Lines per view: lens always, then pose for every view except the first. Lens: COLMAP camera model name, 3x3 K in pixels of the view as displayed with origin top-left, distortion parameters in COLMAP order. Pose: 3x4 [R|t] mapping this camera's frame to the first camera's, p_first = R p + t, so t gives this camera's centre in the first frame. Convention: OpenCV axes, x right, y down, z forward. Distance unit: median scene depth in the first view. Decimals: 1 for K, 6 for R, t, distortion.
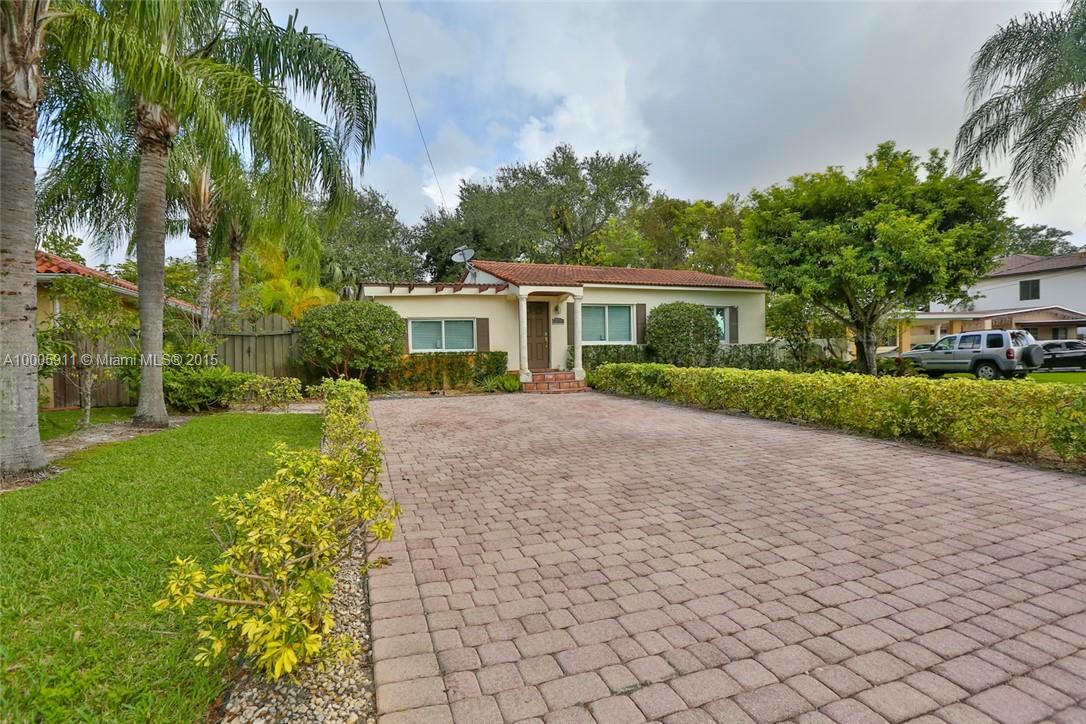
lens RADIAL K [[525.0, 0, 542.5], [0, 525.0, 360.5], [0, 0, 1]] dist [-0.050325, 0.011343]
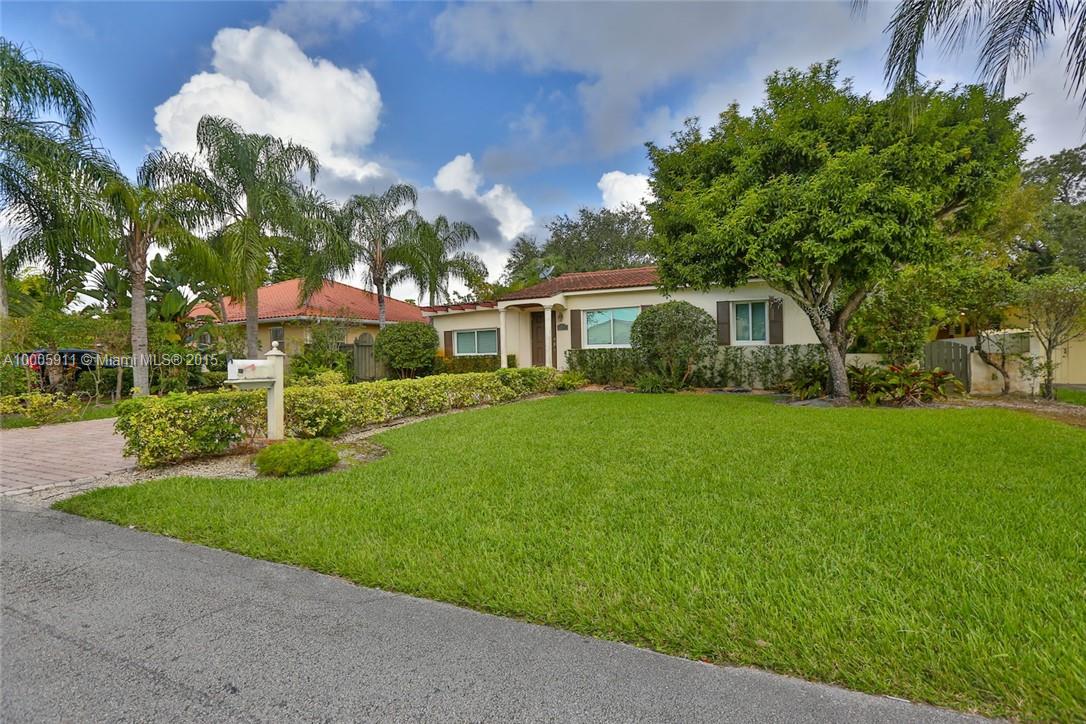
lens RADIAL K [[525.0, 0, 542.3], [0, 525.0, 358.3], [0, 0, 1]] dist [-0.050325, 0.011343]
pose [[0.713403, 0.012944, -0.700634, 0.774862], [0.006984, 0.999648, 0.025580, -0.038289], [0.700719, -0.023143, 0.713062, 0.187100]]
